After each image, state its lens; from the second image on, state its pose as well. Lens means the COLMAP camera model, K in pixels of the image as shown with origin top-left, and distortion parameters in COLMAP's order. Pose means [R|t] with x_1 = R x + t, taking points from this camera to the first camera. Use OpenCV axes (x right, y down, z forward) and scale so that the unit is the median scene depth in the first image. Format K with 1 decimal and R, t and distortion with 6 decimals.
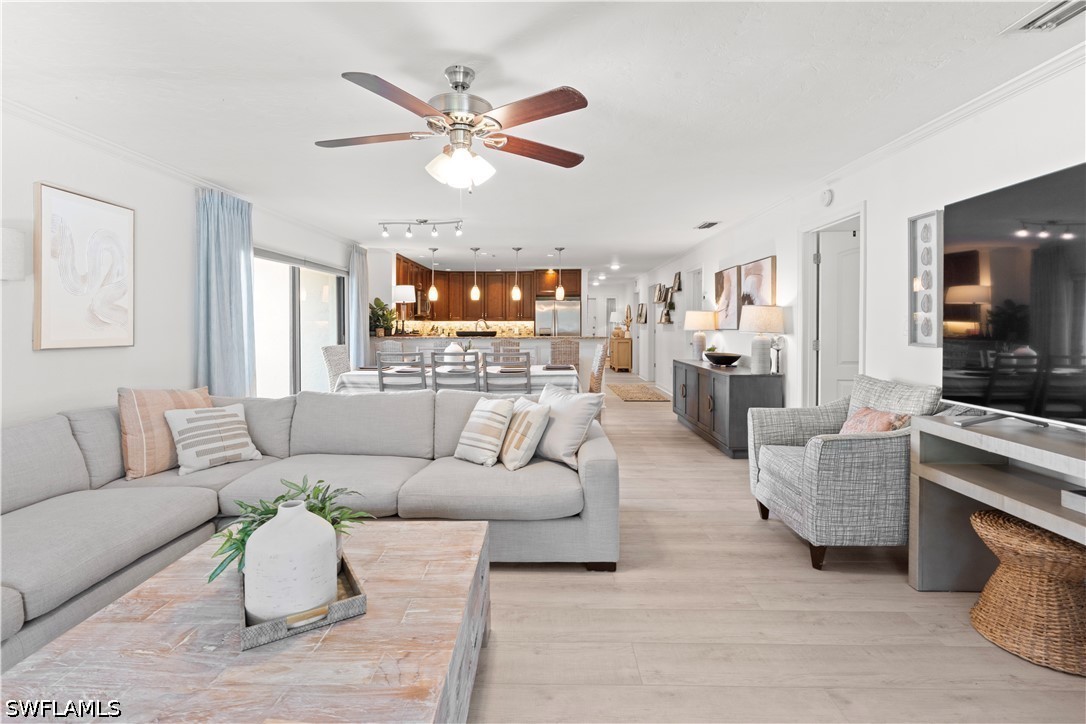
lens RADIAL K [[490.6, 0, 534.3], [0, 490.6, 321.1], [0, 0, 1]] dist [-0.002027, -0.000034]
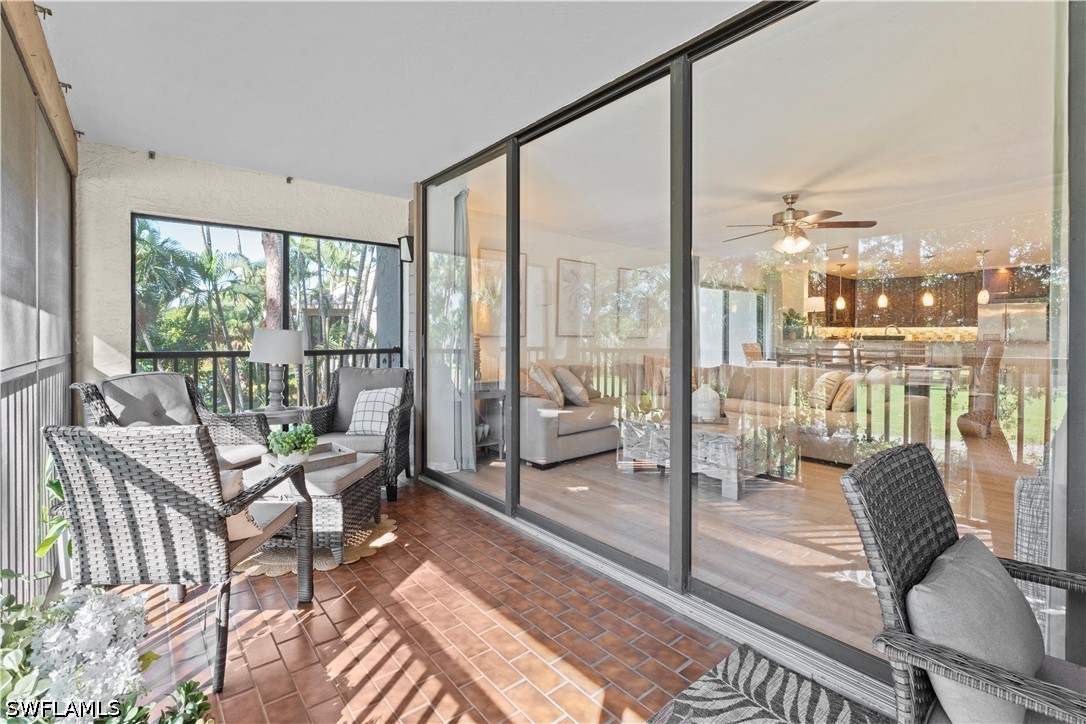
lens RADIAL K [[490.6, 0, 536.4], [0, 490.6, 332.2], [0, 0, 1]] dist [-0.002027, -0.000034]
pose [[0.655750, -0.000269, -0.754978, 0.200746], [0.003536, 0.999990, 0.002715, 0.007348], [0.754970, -0.004450, 0.655744, -0.319311]]
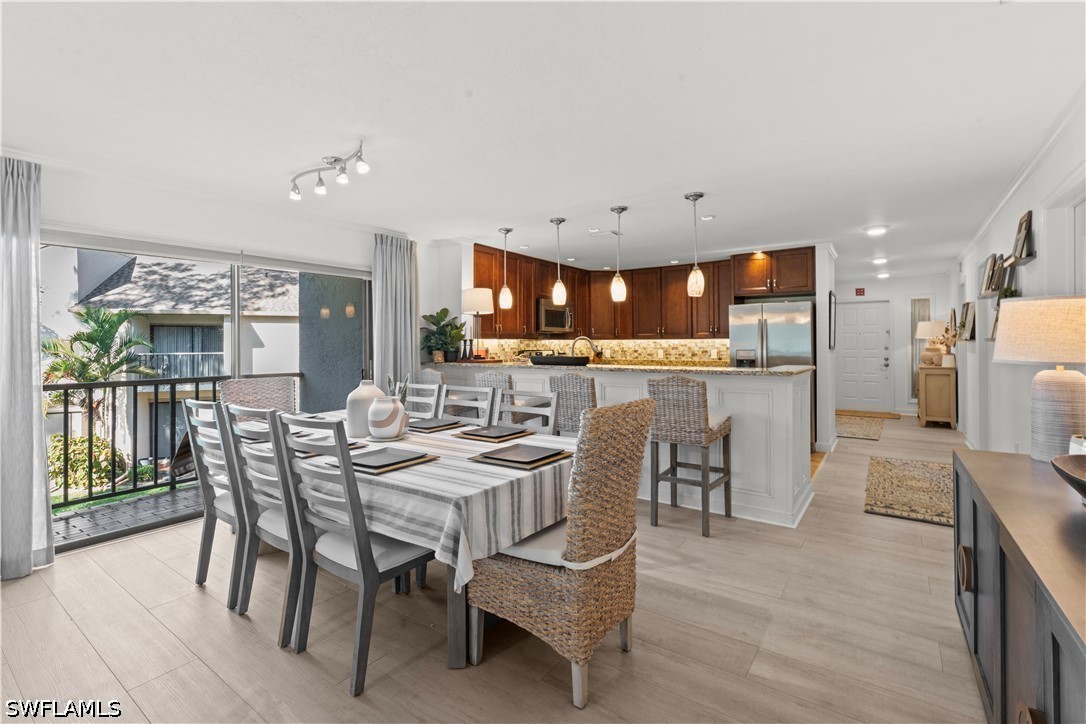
lens RADIAL K [[490.6, 0, 541.0], [0, 490.6, 354.1], [0, 0, 1]] dist [-0.002027, -0.000034]
pose [[0.825497, 0.007041, -0.564362, 0.202155], [0.008829, 0.999639, 0.025386, 0.002525], [0.564337, -0.025939, 0.825137, 0.474497]]
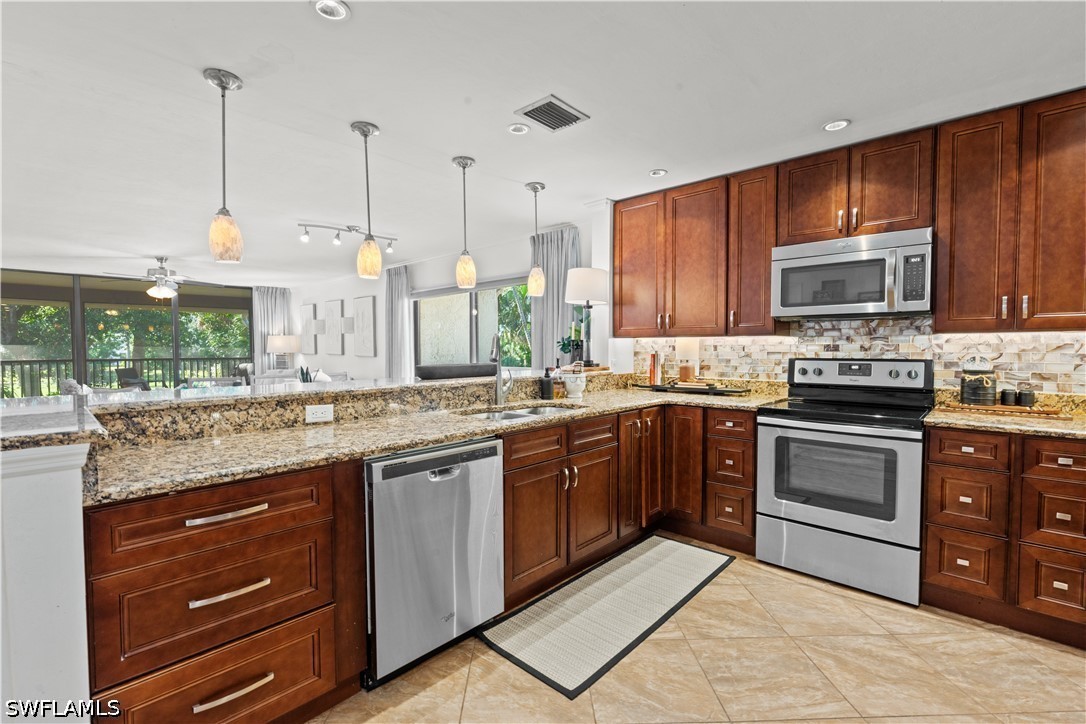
lens RADIAL K [[490.6, 0, 542.4], [0, 490.6, 361.5], [0, 0, 1]] dist [-0.002027, -0.000034]
pose [[-0.663089, 0.024179, -0.748150, 0.145634], [0.006900, 0.999633, 0.026191, 0.008104], [0.748509, 0.012205, -0.663013, 1.300344]]
